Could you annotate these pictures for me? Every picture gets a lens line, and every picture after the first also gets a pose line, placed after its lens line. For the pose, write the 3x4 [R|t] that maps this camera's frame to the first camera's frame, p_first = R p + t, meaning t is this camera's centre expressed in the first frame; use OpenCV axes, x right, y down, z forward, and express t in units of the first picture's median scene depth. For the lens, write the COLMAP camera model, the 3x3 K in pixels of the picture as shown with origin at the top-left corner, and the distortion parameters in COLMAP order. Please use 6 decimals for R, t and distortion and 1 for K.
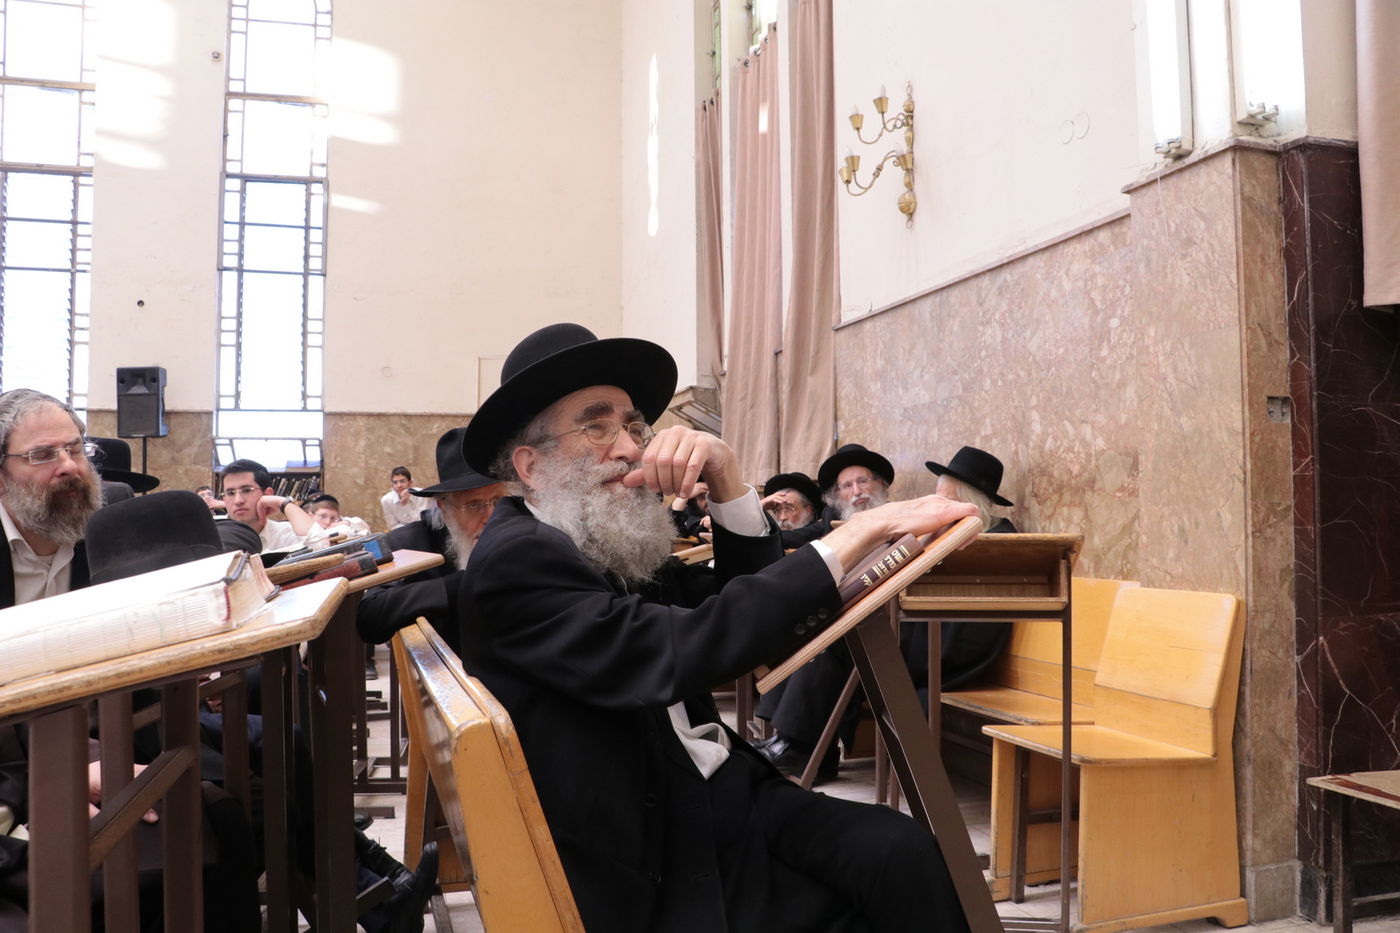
lens RADIAL K [[1125.0, 0, 699.9], [0, 1125.0, 465.5], [0, 0, 1]] dist [-0.056384, -0.002604]
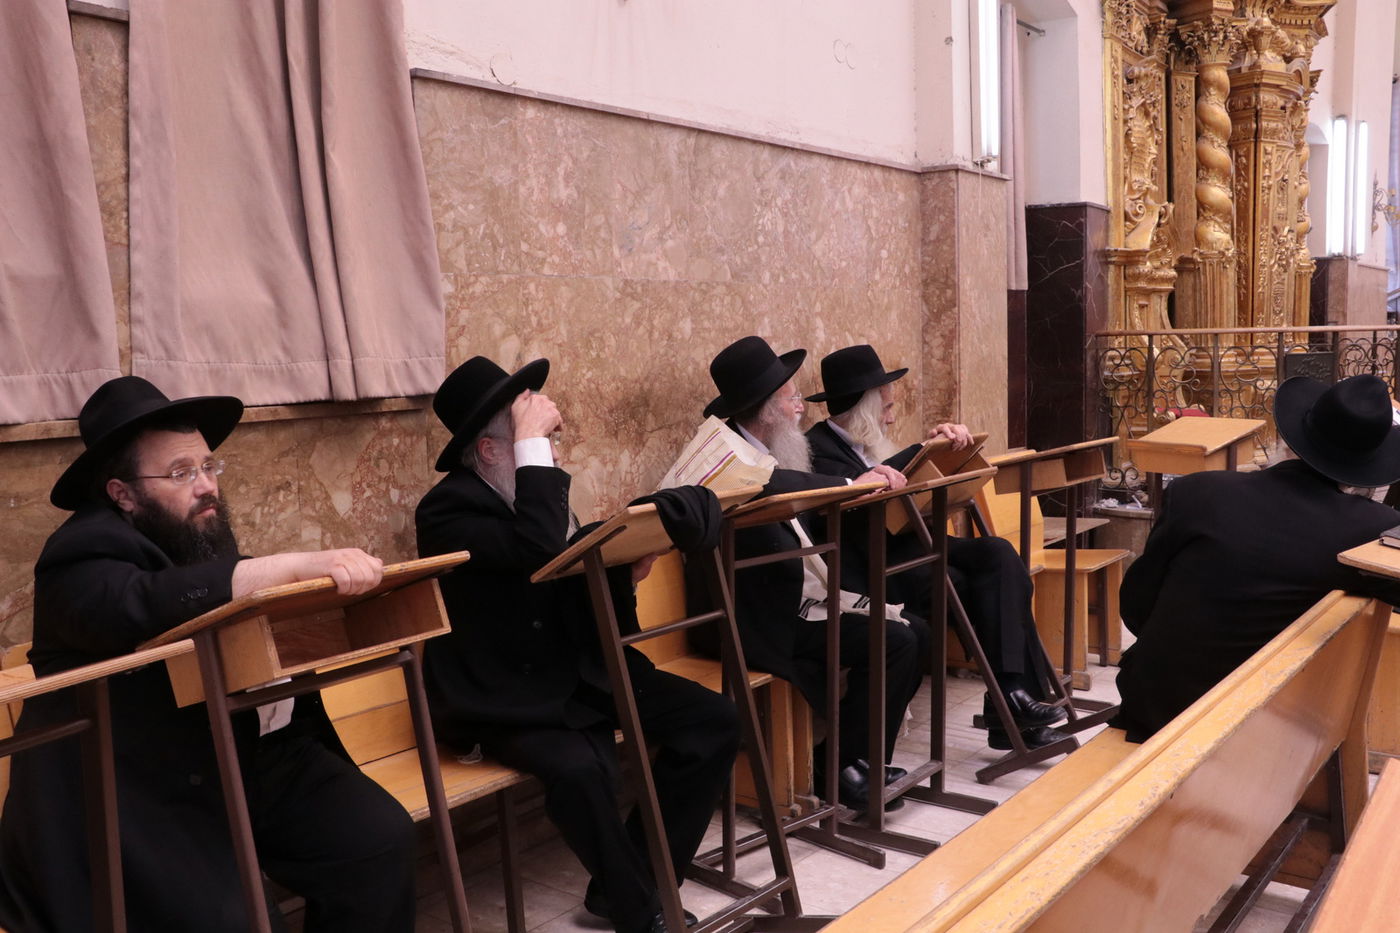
lens RADIAL K [[1419.7, 0, 700.2], [0, 1419.7, 469.5], [0, 0, 1]] dist [-0.097967, 0.000000]
pose [[-0.618811, -0.058114, 0.783387, -0.592240], [-0.014434, 0.997933, 0.062628, 0.006912], [-0.785407, 0.027447, -0.618370, 1.792162]]
